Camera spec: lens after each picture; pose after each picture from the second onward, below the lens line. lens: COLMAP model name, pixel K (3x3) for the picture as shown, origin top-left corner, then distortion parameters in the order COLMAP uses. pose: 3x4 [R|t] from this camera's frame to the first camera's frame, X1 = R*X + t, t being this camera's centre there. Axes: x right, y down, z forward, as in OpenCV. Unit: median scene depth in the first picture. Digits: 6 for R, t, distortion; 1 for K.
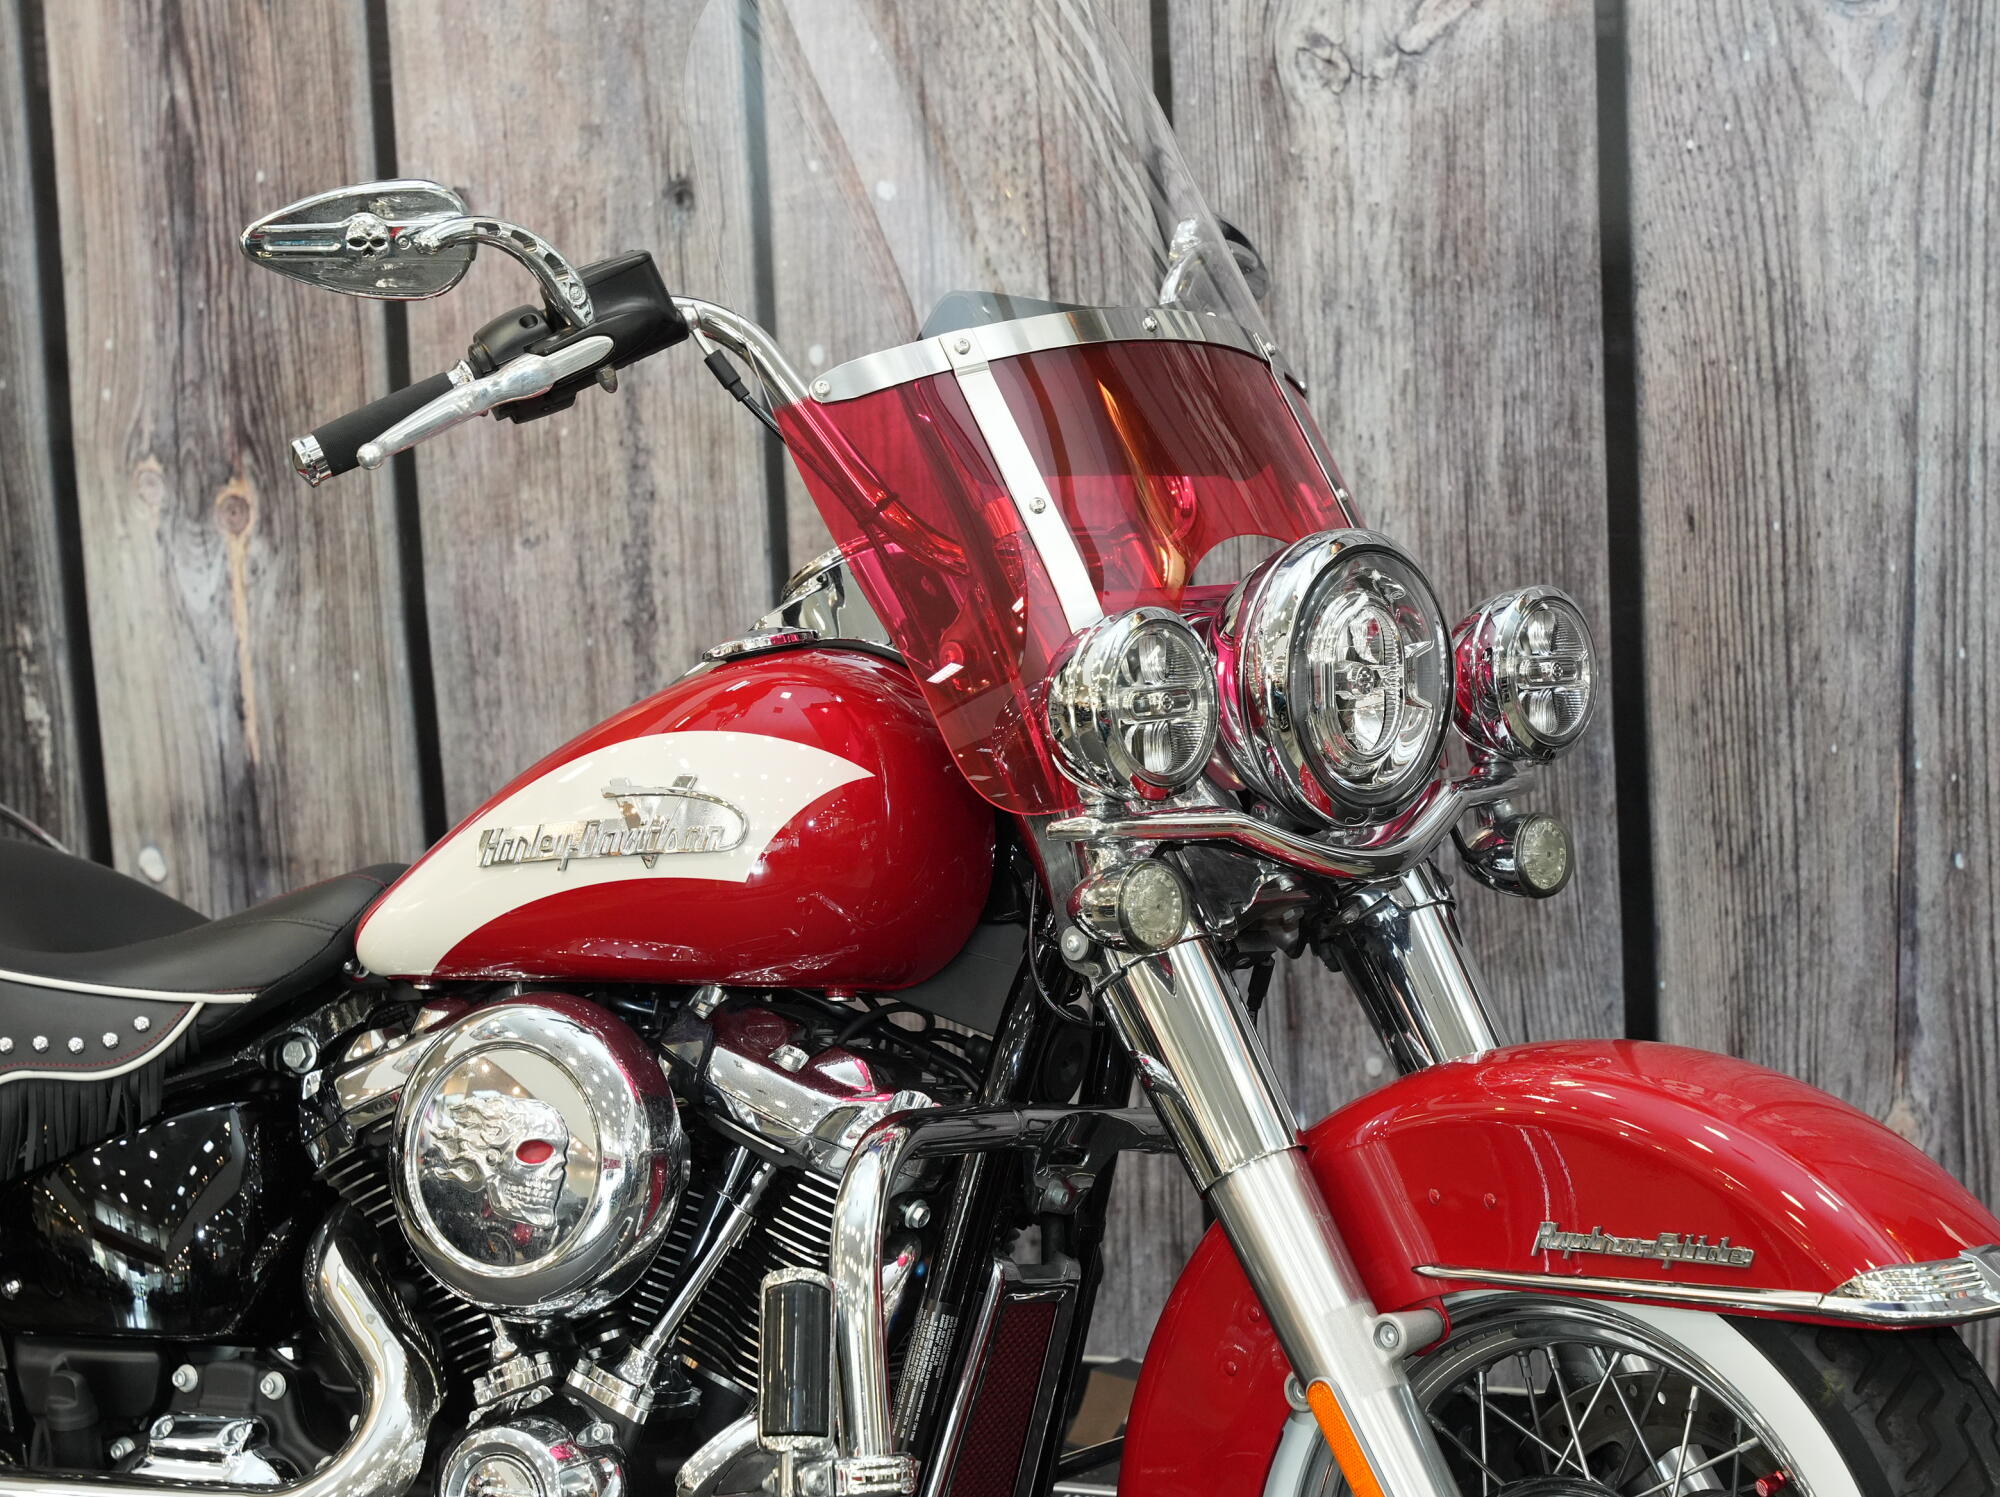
lens RADIAL K [[4348.2, 0, 1000.0], [0, 4348.2, 748.5], [0, 0, 1]] dist [0.012891, 0.191234]
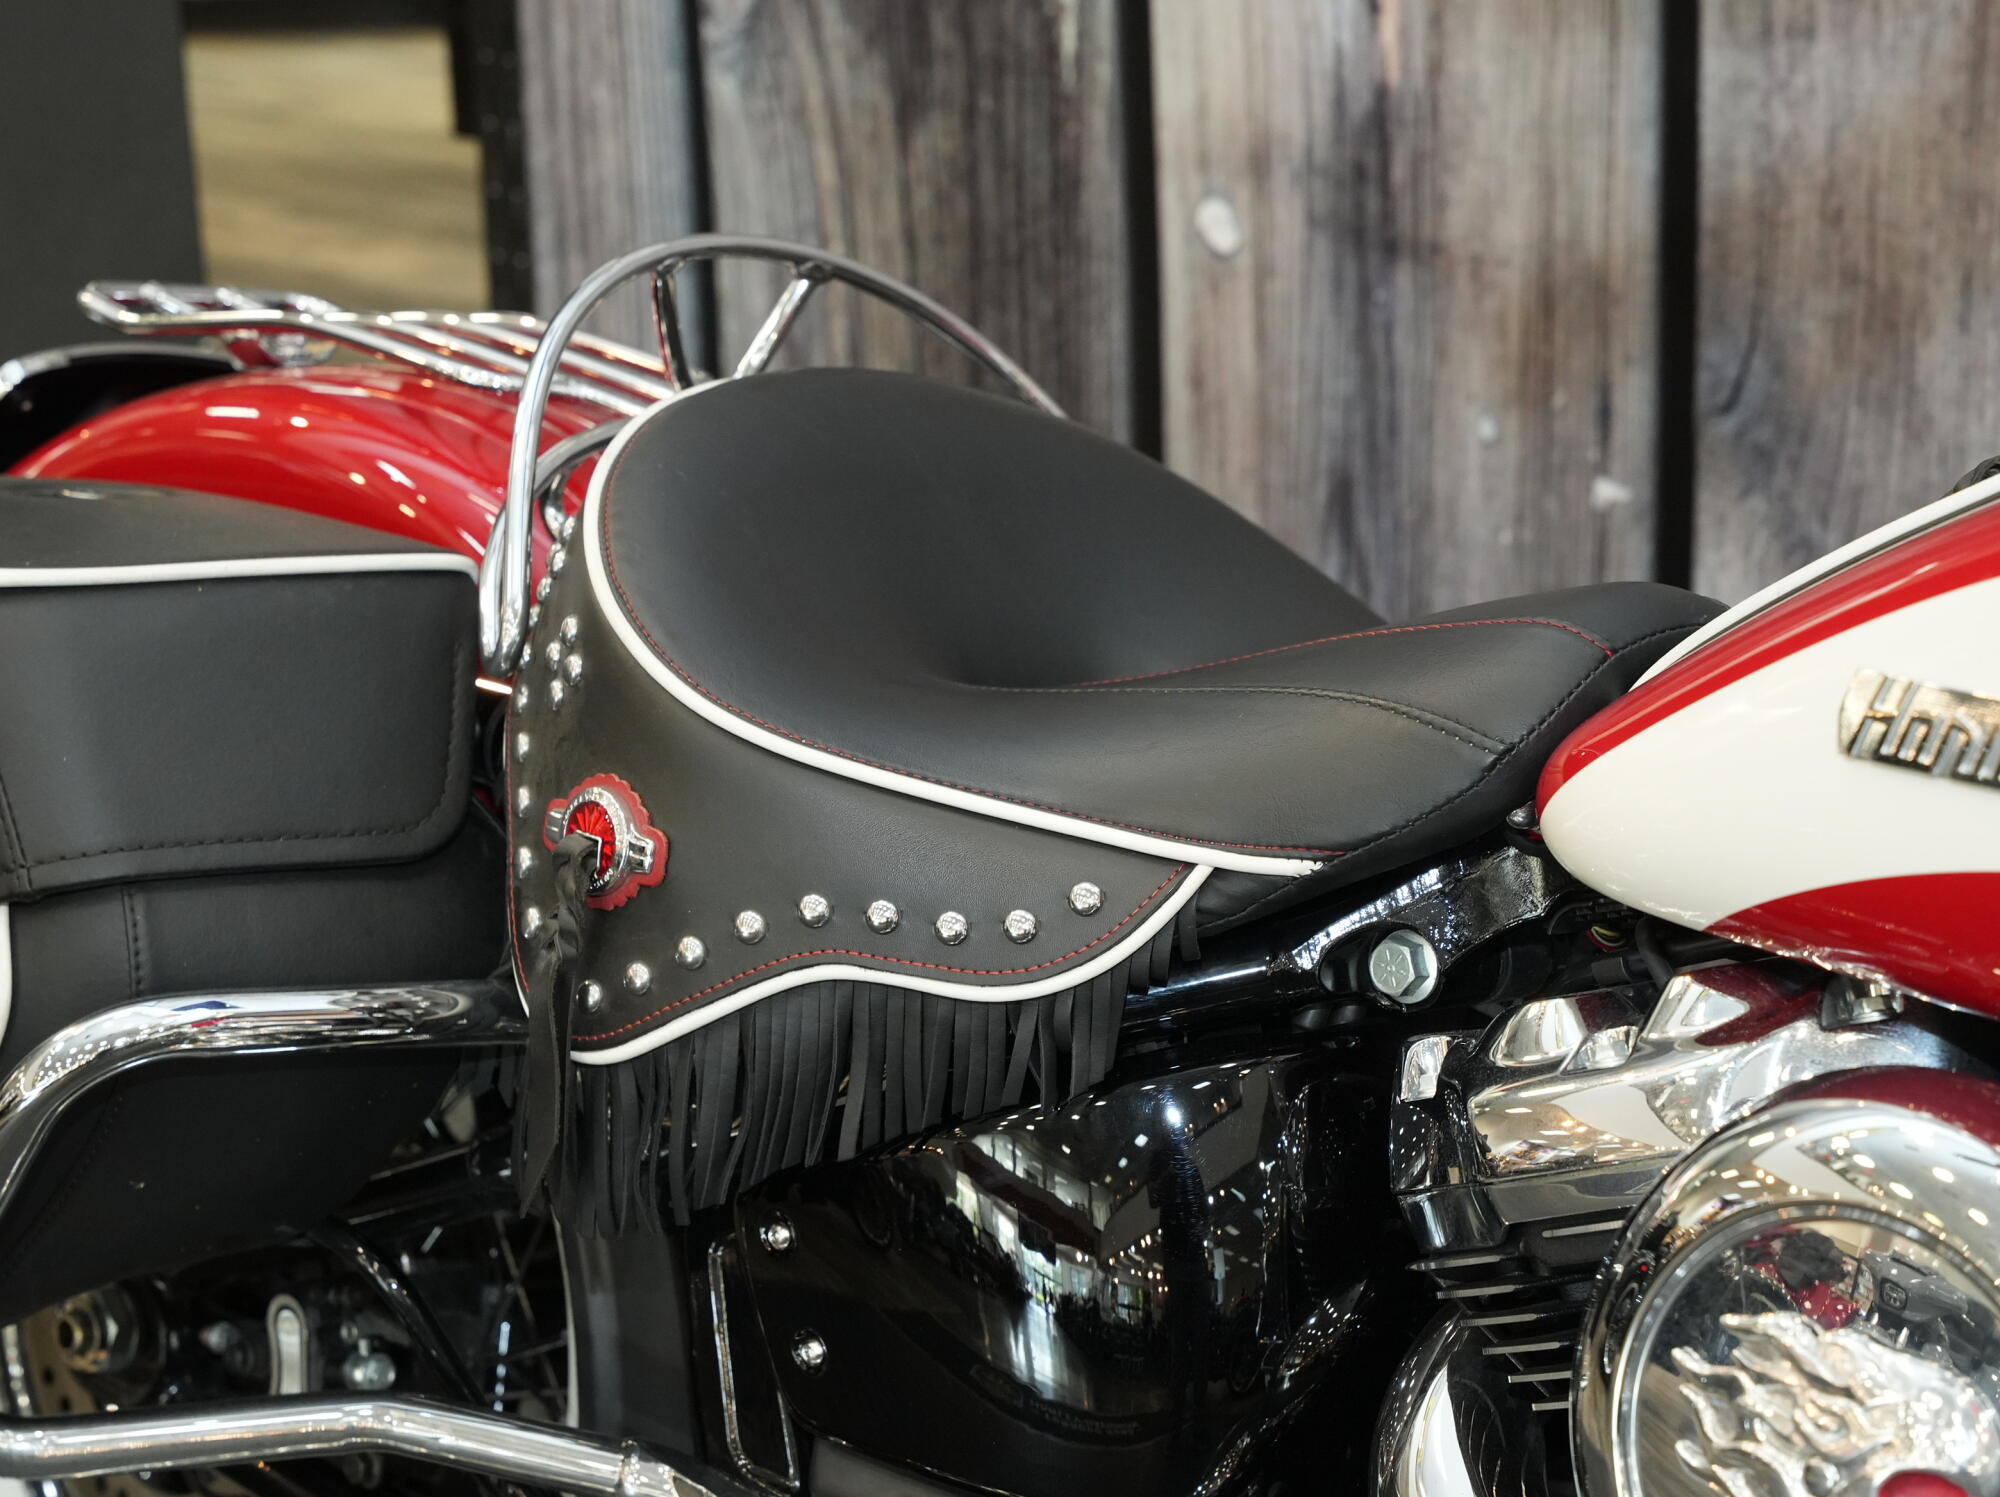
lens RADIAL K [[4377.6, 0, 1022.0], [0, 4377.6, 749.7], [0, 0, 1]] dist [0.057170, 0.245394]
pose [[0.964674, 0.114443, -0.237291, -0.067771], [-0.057749, 0.970671, 0.233375, -0.049360], [0.257040, -0.211427, 0.942990, 0.406838]]
